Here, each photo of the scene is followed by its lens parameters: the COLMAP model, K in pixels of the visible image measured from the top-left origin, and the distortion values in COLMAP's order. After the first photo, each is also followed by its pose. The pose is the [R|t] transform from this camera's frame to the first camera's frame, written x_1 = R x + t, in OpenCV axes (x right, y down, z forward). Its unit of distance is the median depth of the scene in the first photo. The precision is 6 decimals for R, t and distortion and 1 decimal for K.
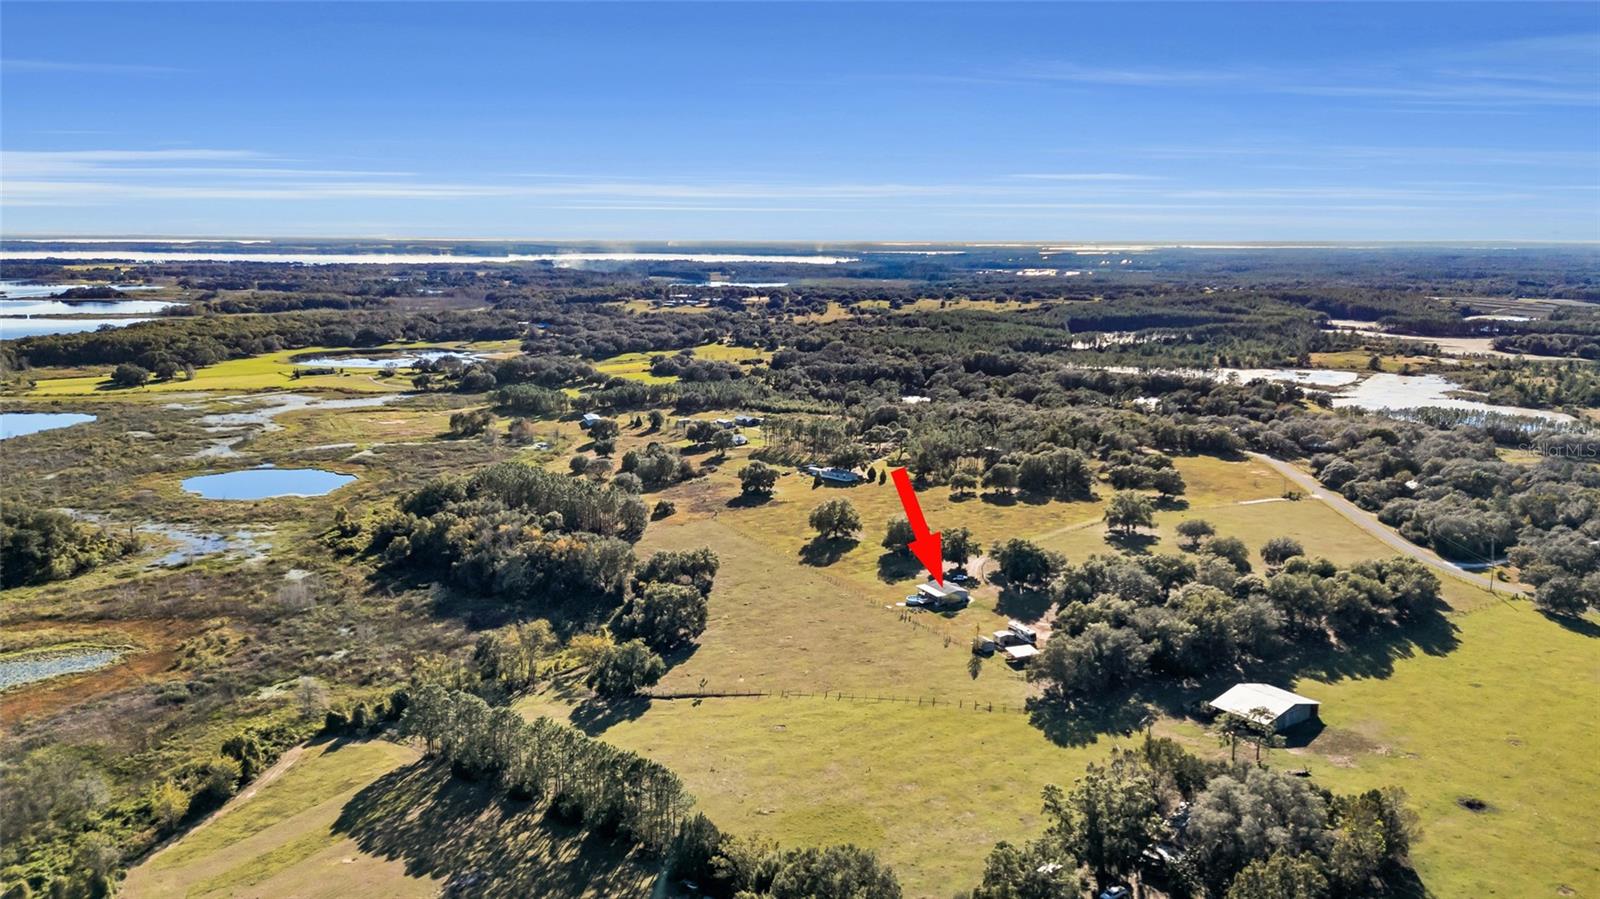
lens RADIAL K [[1185.6, 0, 800.0], [0, 1185.6, 449.5], [0, 0, 1]] dist [0.135928, -0.174088]
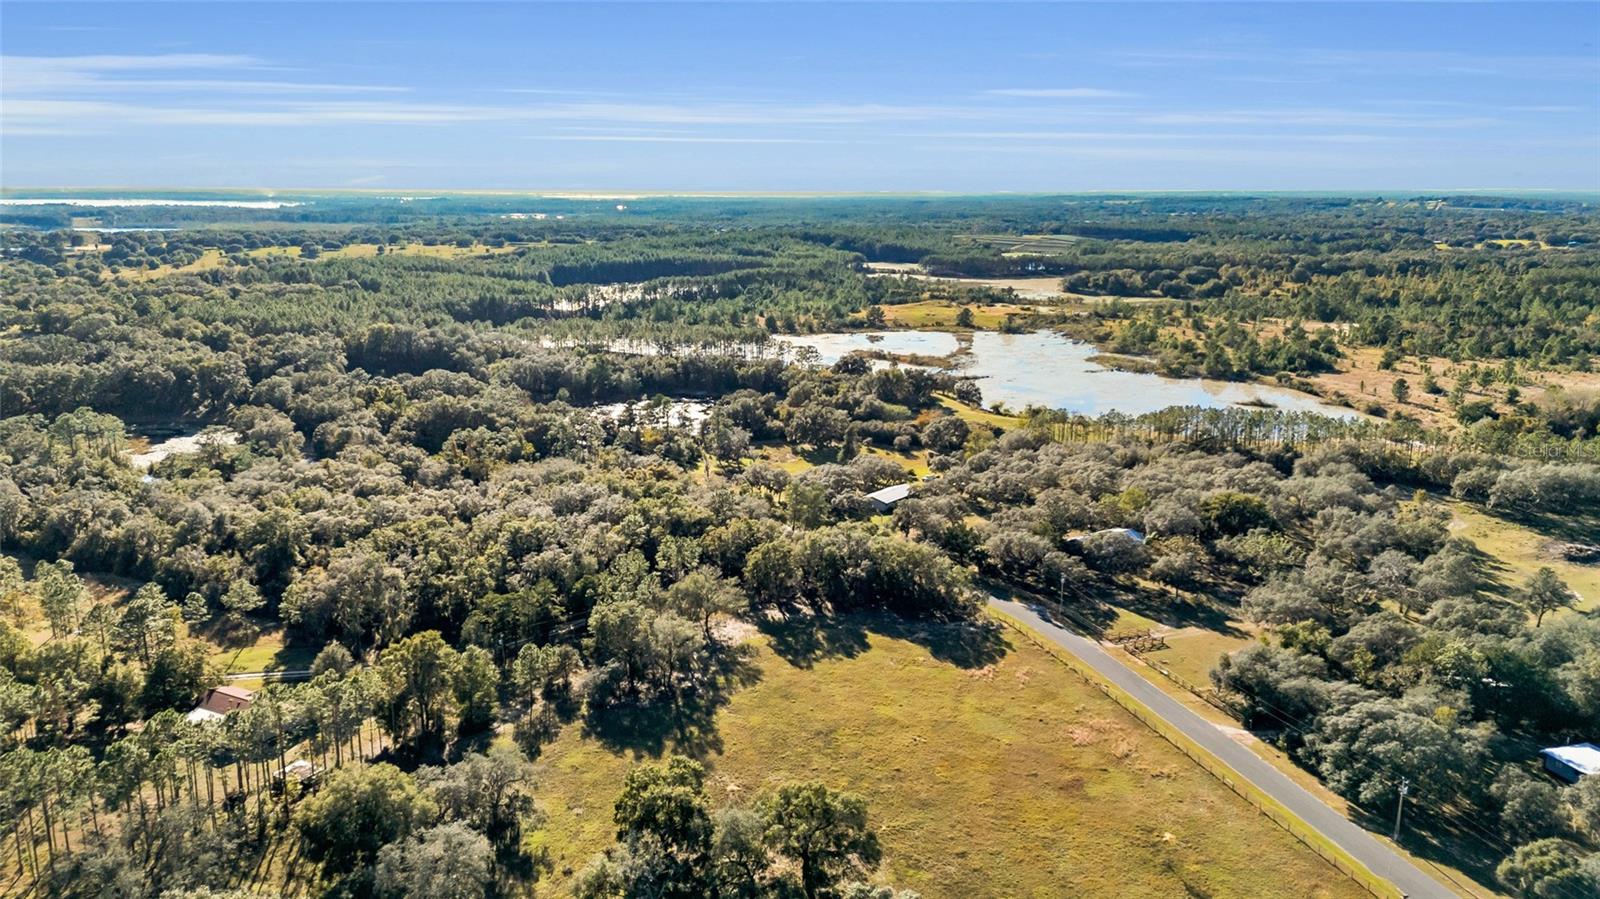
lens RADIAL K [[1185.6, 0, 800.0], [0, 1185.6, 449.5], [0, 0, 1]] dist [0.135928, -0.174088]
pose [[0.917757, -0.088369, 0.387186, 0.085349], [0.073080, 0.995860, 0.054065, -0.032027], [-0.390361, -0.021323, 0.920415, 0.318929]]
